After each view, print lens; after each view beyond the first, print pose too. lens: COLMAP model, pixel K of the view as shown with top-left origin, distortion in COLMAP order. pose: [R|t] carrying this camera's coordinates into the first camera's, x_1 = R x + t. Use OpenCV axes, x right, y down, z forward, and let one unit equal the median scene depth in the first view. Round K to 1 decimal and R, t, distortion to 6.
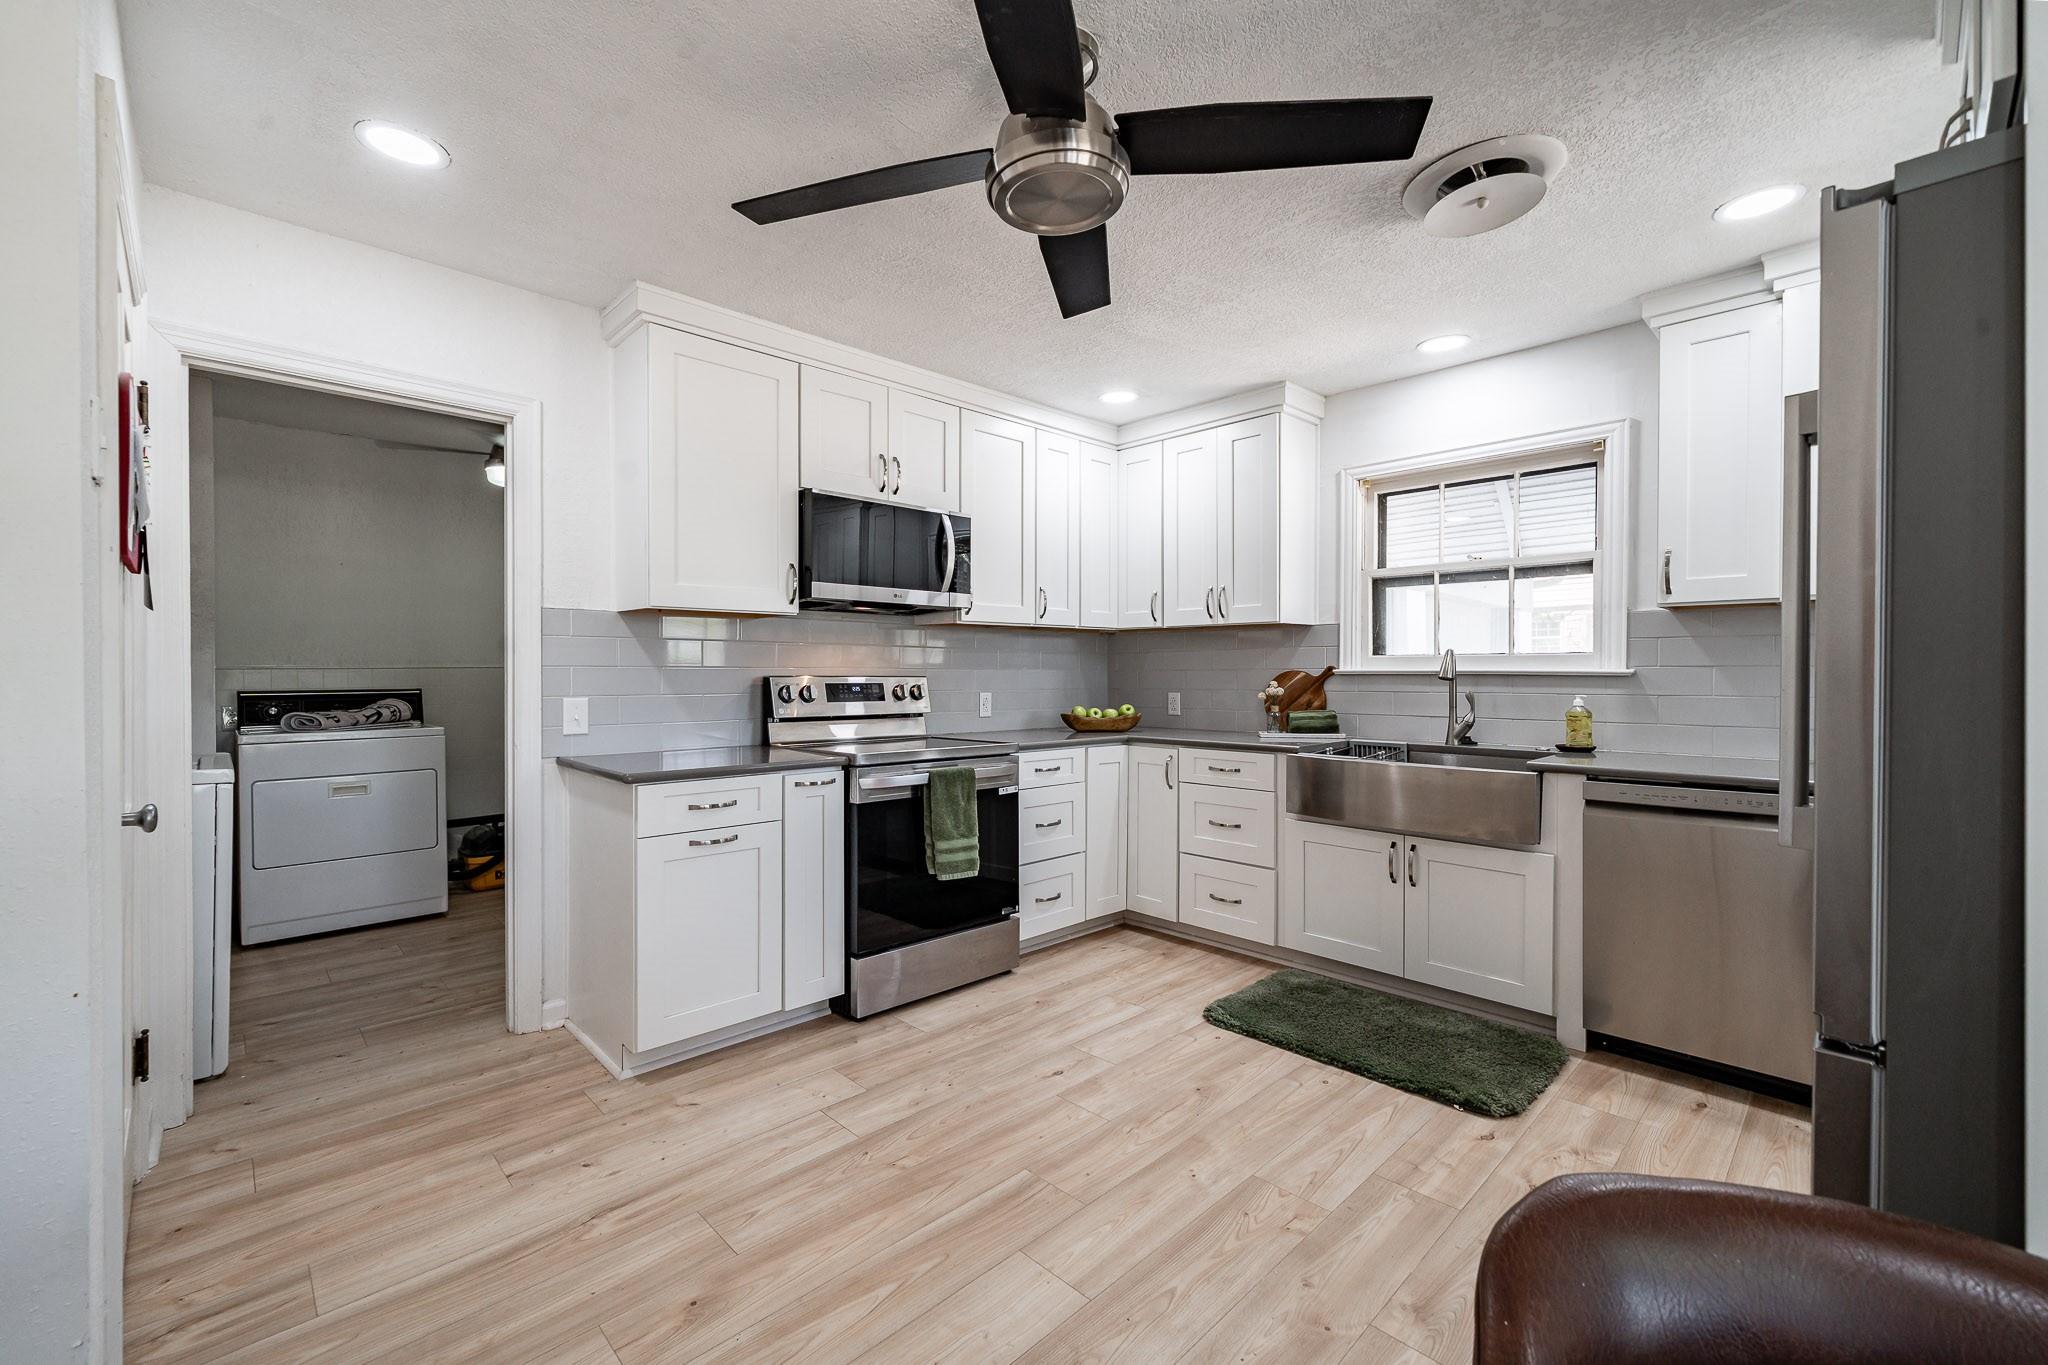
lens RADIAL K [[889.0, 0, 1024.0], [0, 889.0, 682.5], [0, 0, 1]] dist [0.000355, 0.000276]
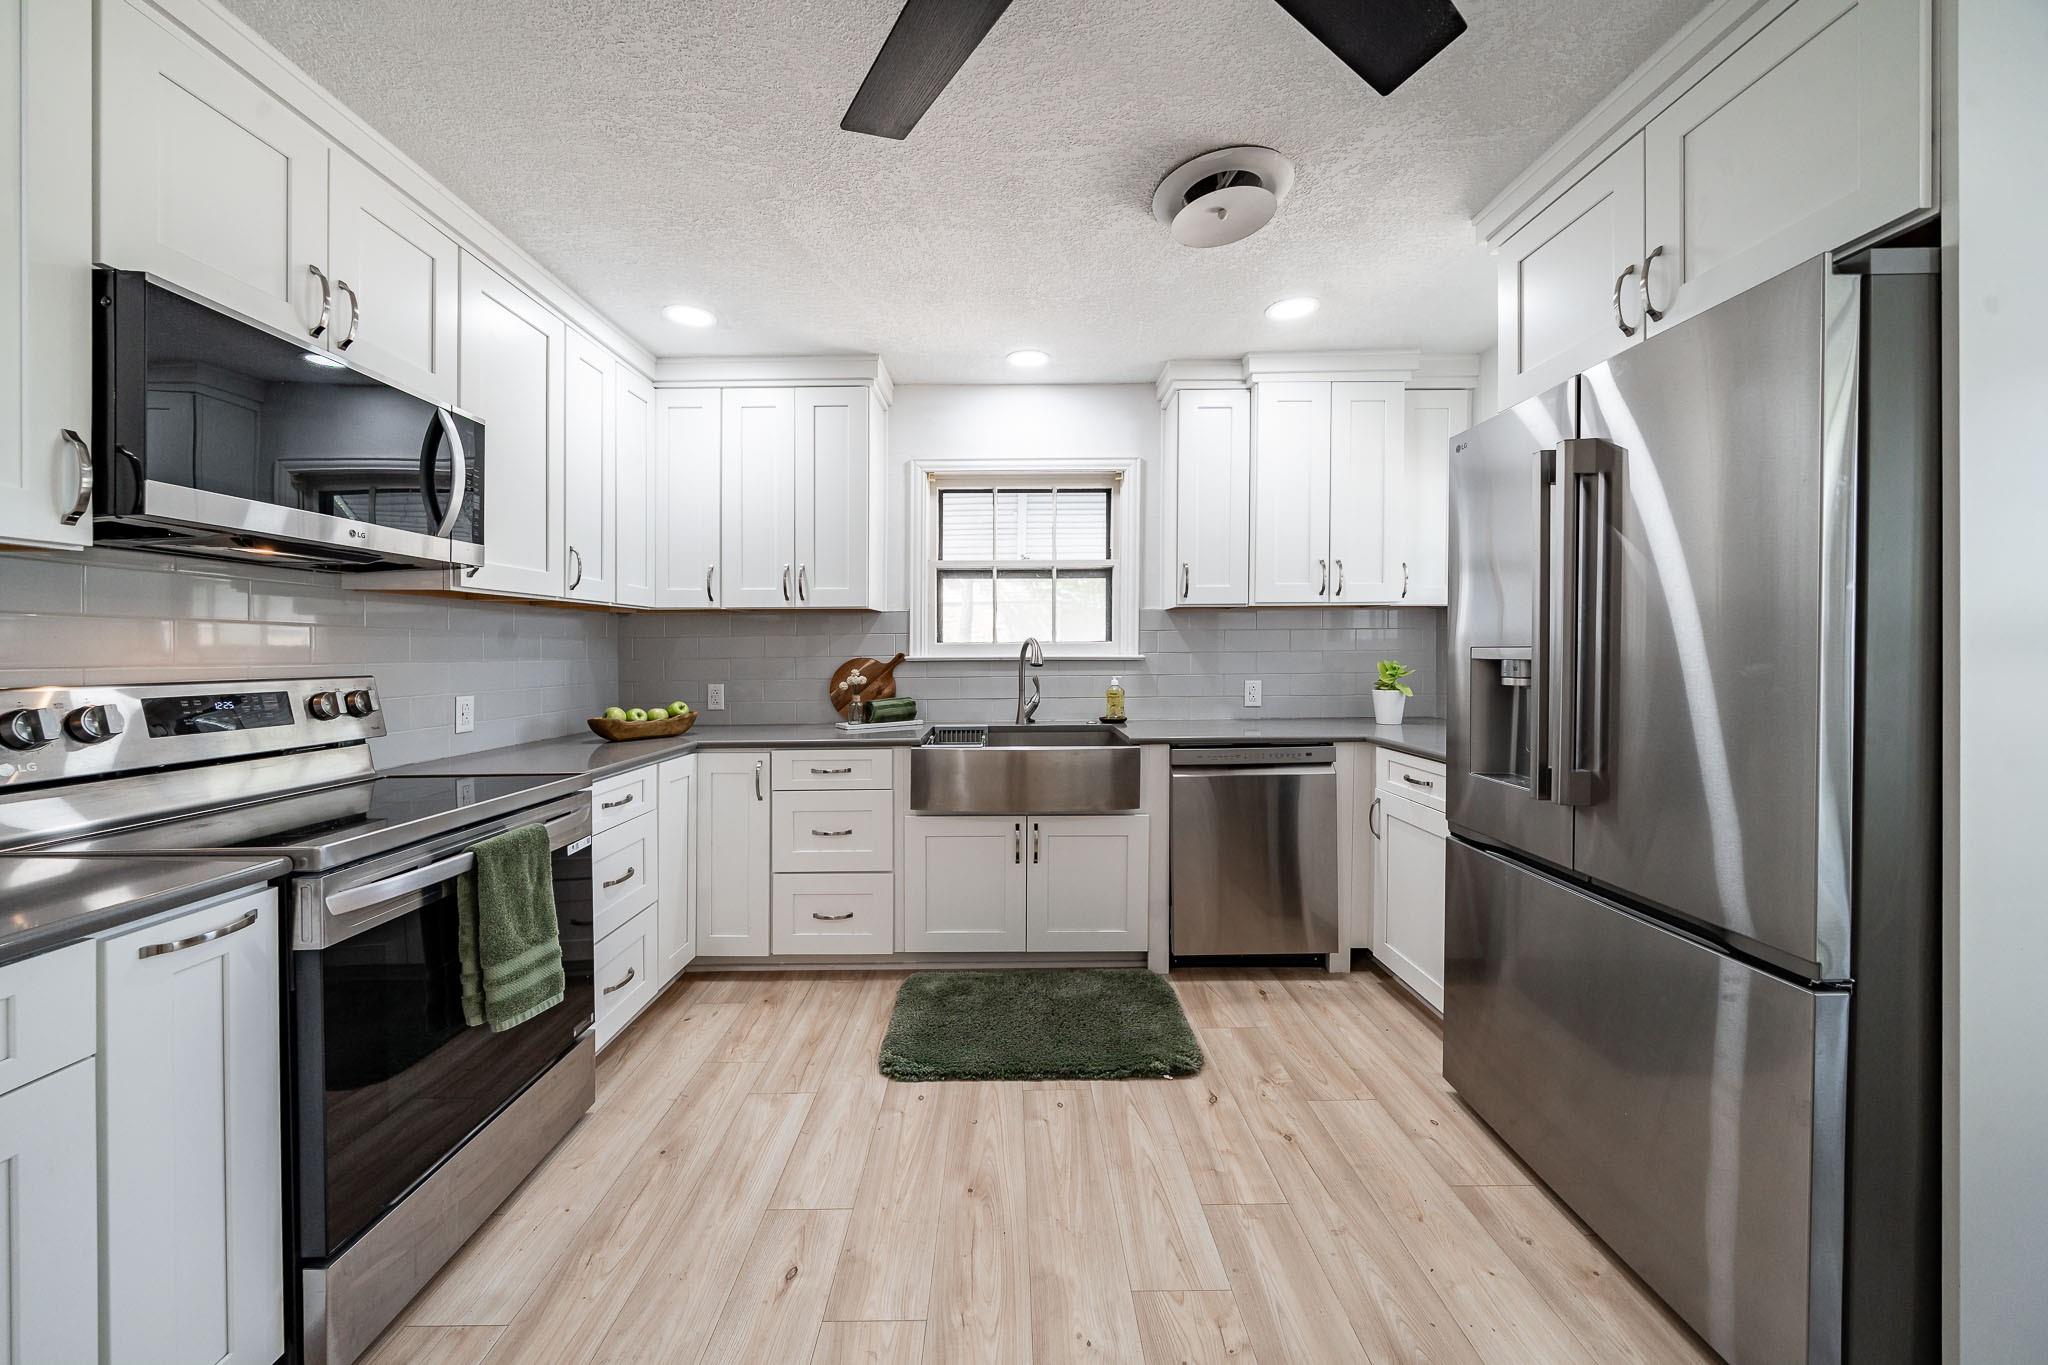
lens RADIAL K [[726.1, 0, 1026.9], [0, 726.1, 656.0], [0, 0, 1]] dist [-0.001384, -0.000183]
pose [[0.692318, -0.010220, 0.721520, -0.167937], [0.014424, 0.999896, 0.000323, -0.015043], [-0.721449, 0.010184, 0.692393, 0.365854]]
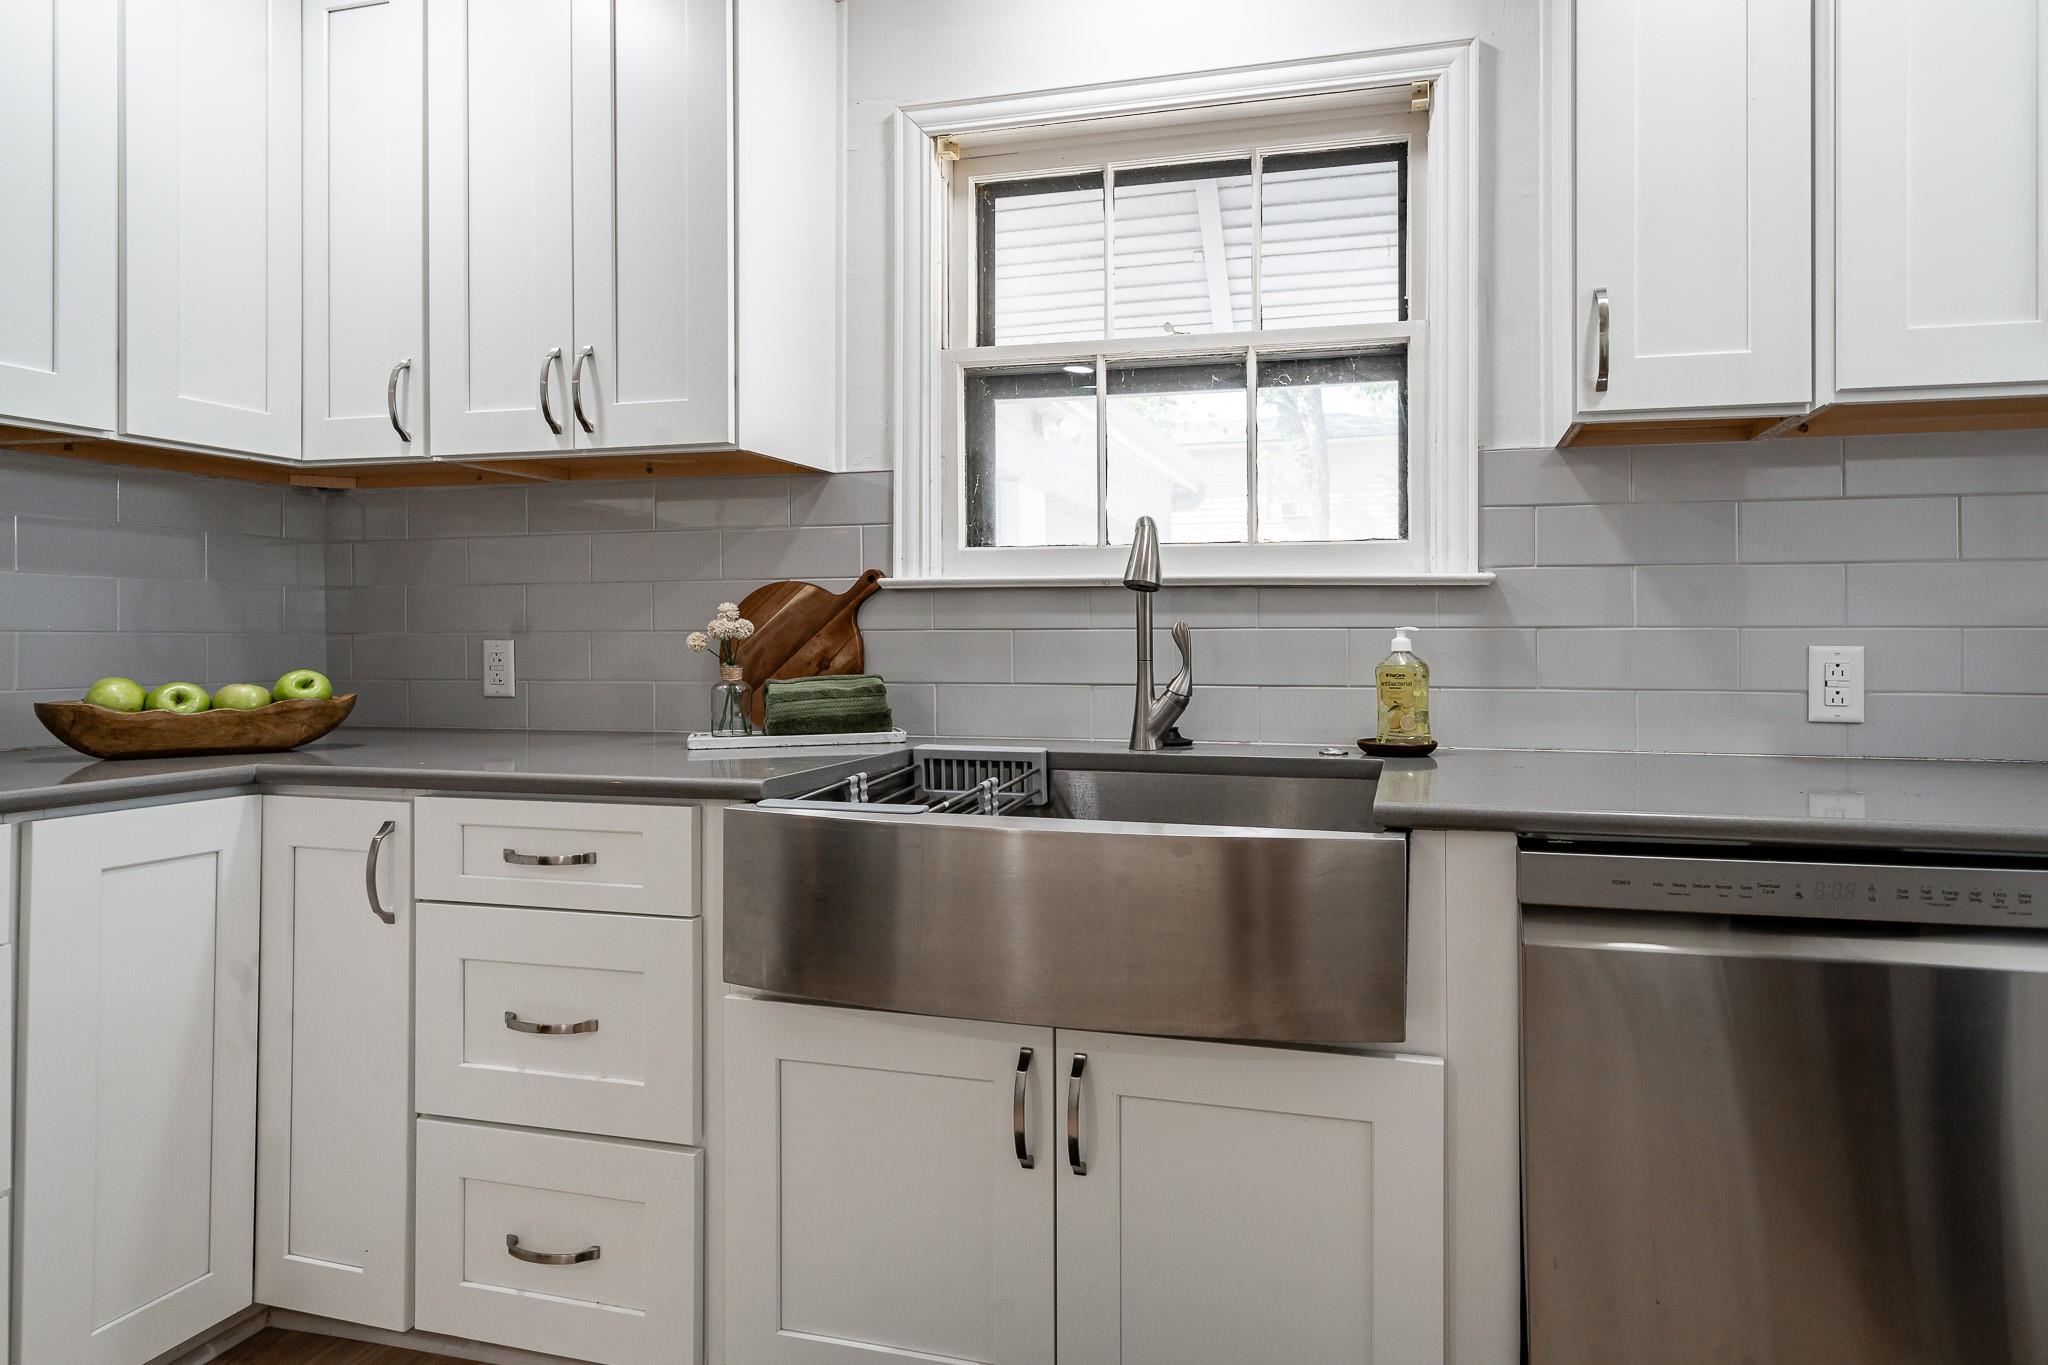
lens RADIAL K [[1062.3, 0, 1129.1], [0, 1062.3, 621.2], [0, 0, 1]] dist [-0.000978, -0.000349]
pose [[0.864822, 0.006254, 0.502039, 0.220363], [0.007305, 0.999660, -0.025038, 0.021567], [-0.502025, 0.025321, 0.864483, 0.563235]]
